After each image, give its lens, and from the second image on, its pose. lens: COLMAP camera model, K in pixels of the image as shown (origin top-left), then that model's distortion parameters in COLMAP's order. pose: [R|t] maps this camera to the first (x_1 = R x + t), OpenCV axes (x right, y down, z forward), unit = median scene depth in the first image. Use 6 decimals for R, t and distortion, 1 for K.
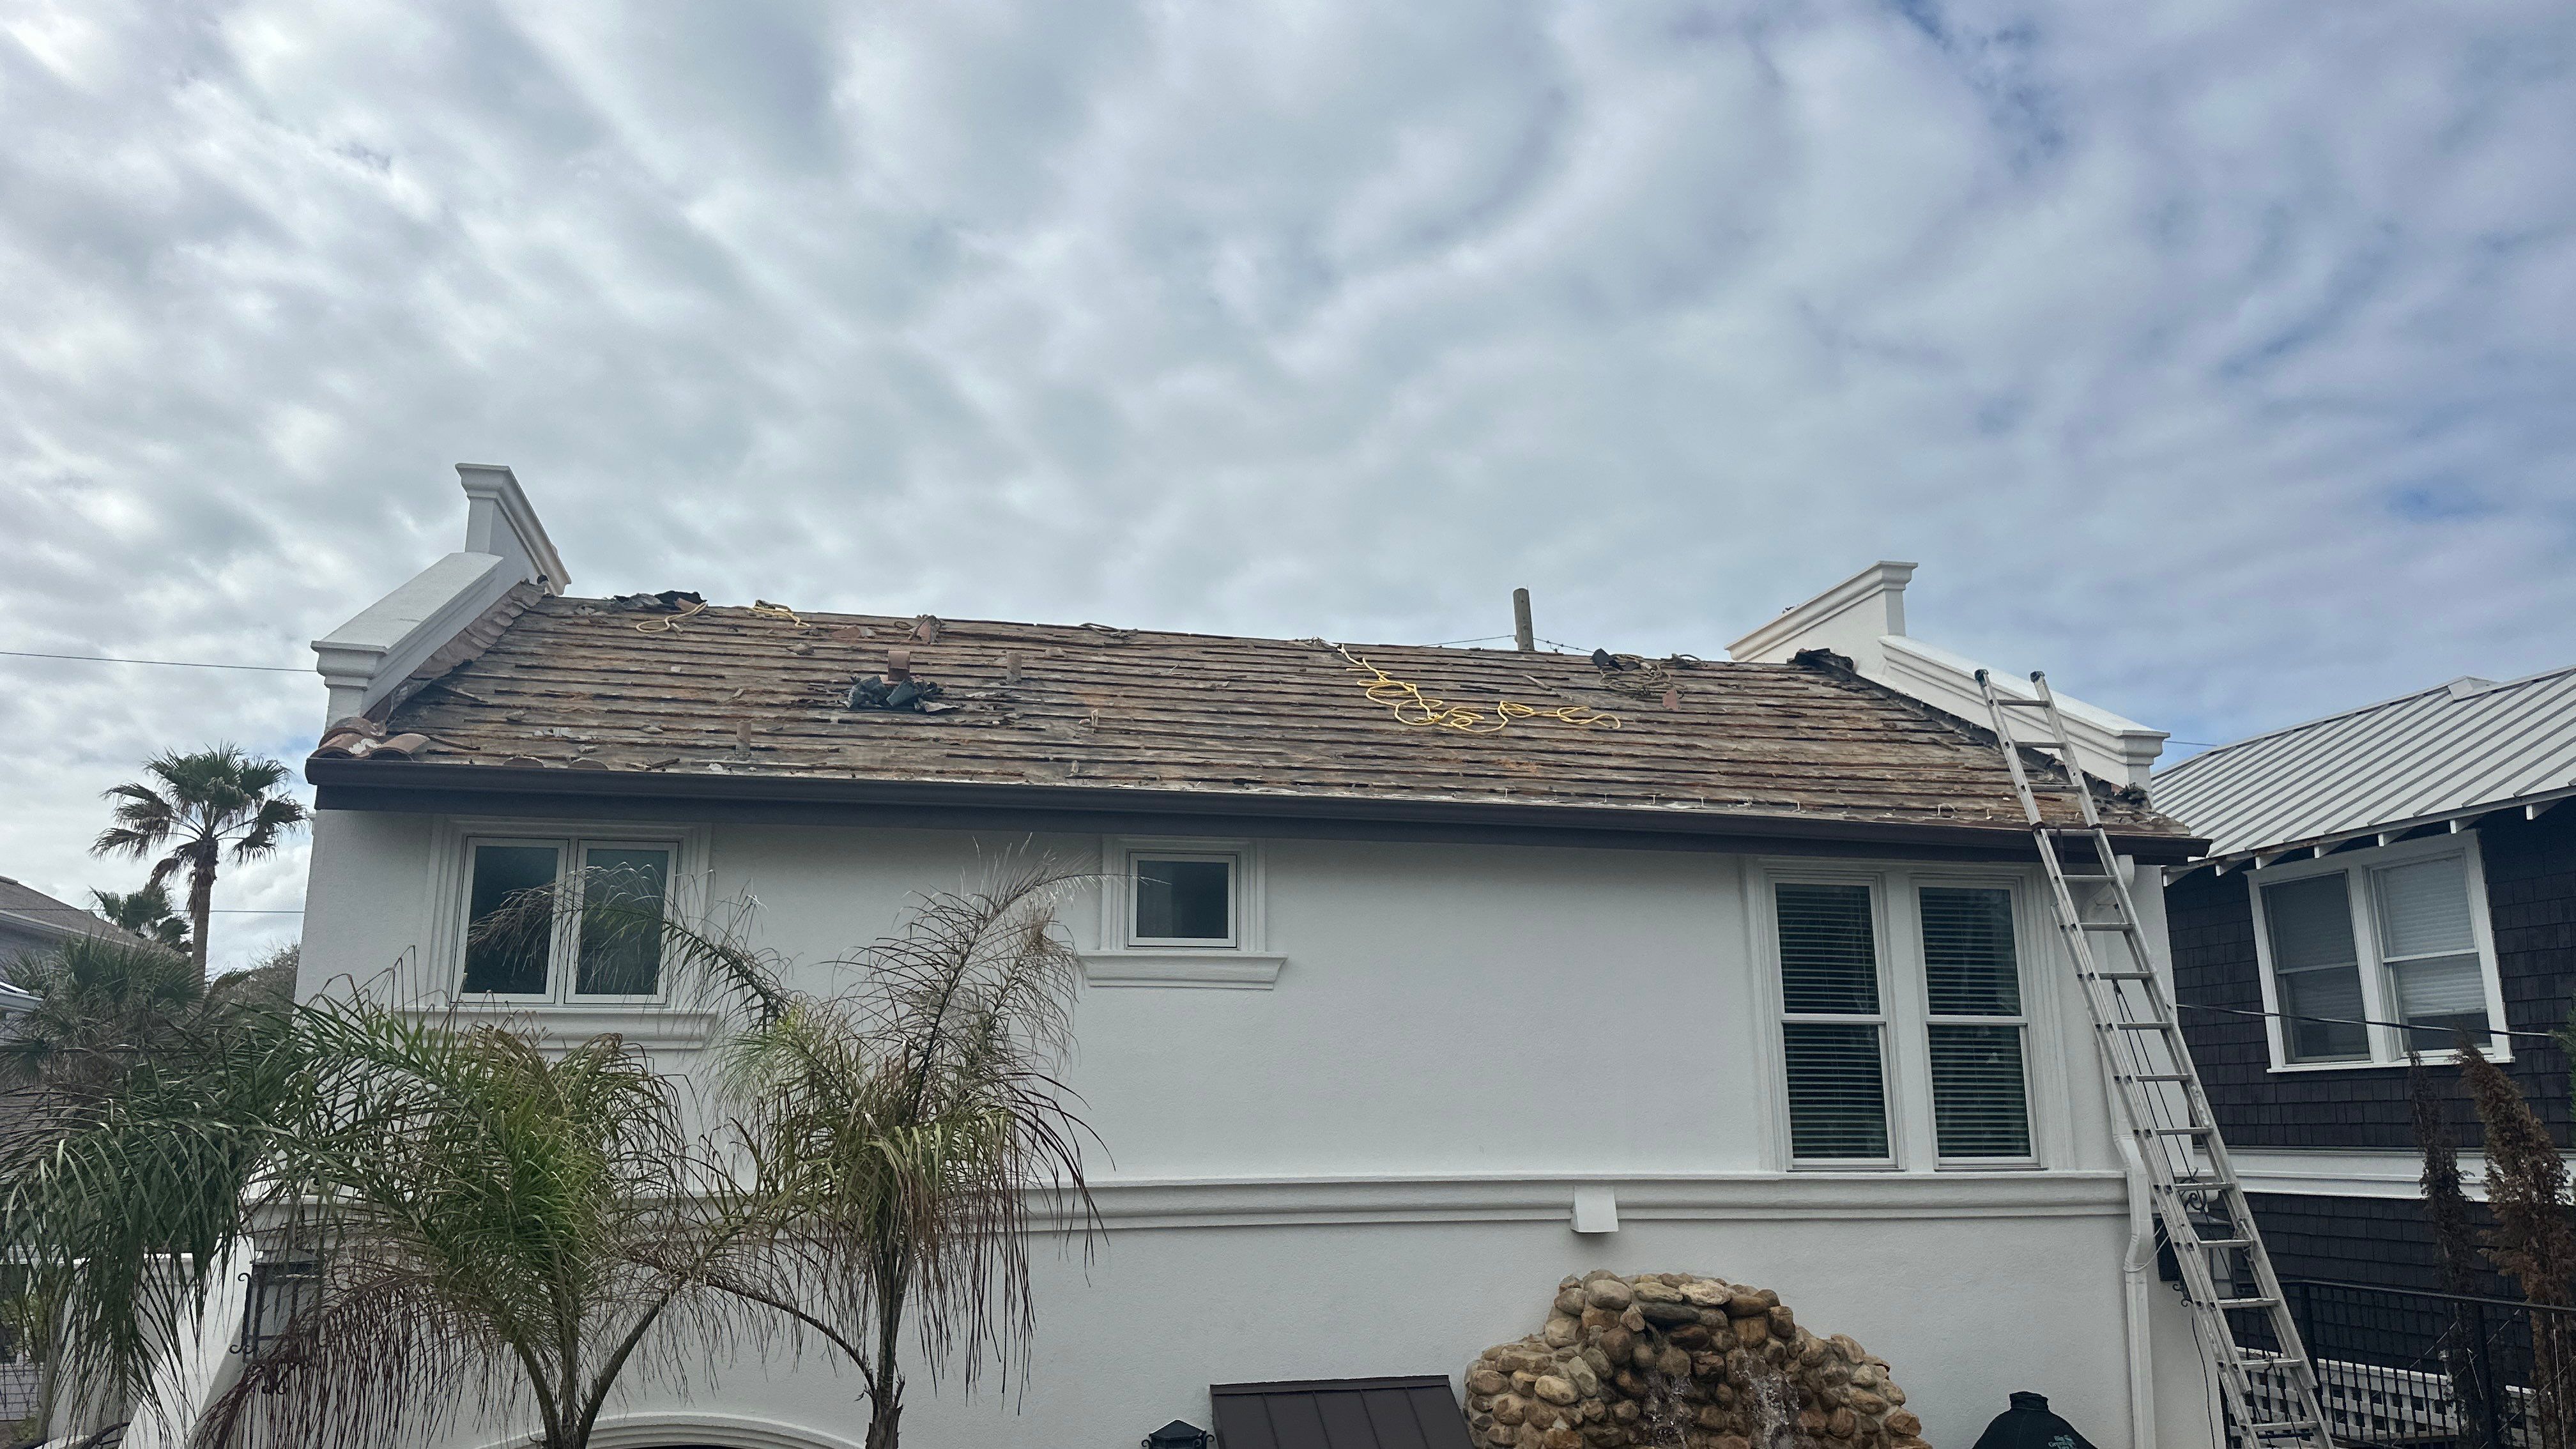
lens RADIAL K [[1721.6, 0, 1288.0], [0, 1721.6, 724.5], [0, 0, 1]] dist [-0.013707, -0.003310]
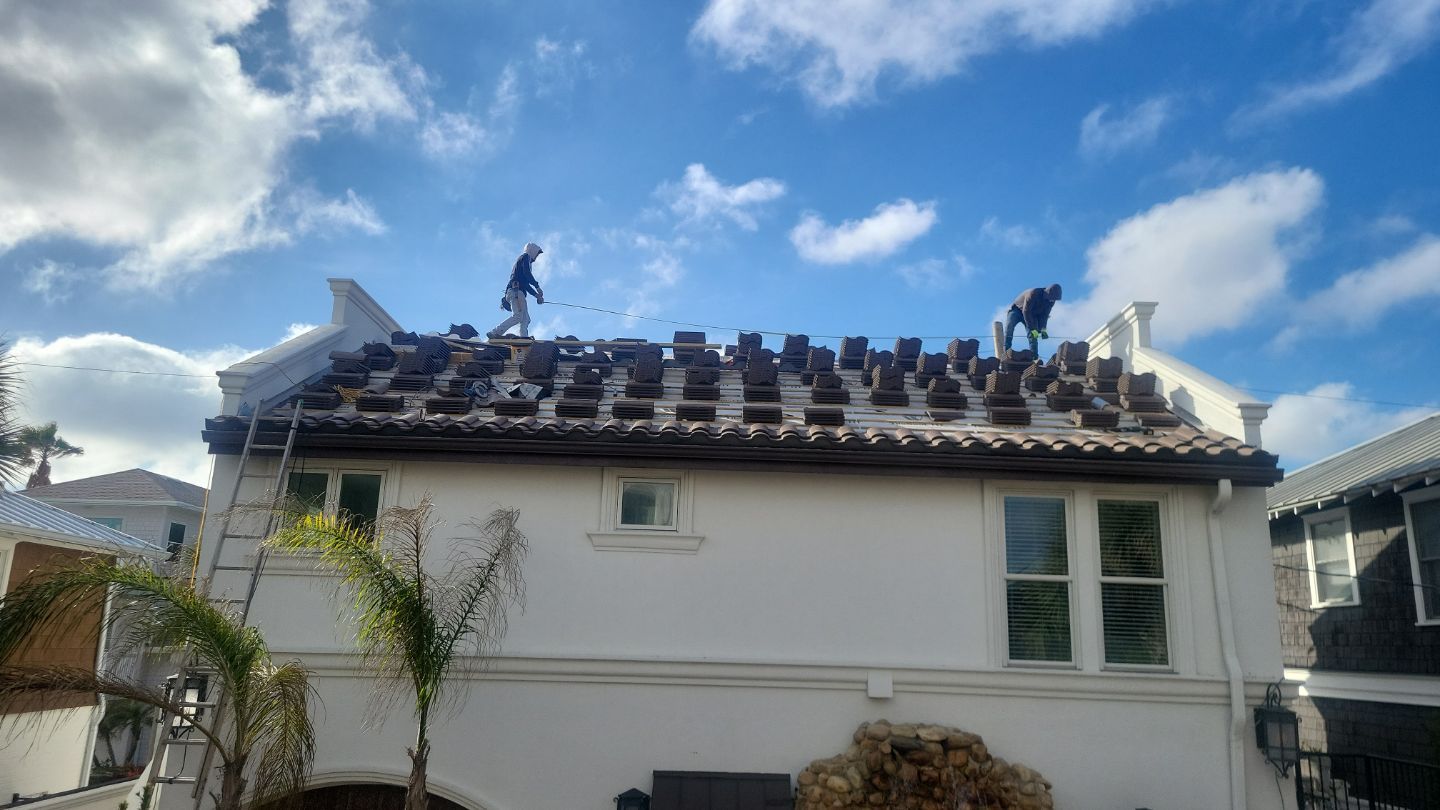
lens RADIAL K [[1013.9, 0, 720.0], [0, 1013.9, 405.0], [0, 0, 1]] dist [0.002913, 0.003214]
pose [[0.978356, -0.013330, -0.206501, 0.239744], [0.012639, 0.999909, -0.004667, 0.004123], [0.206544, 0.001956, 0.978435, -0.033891]]
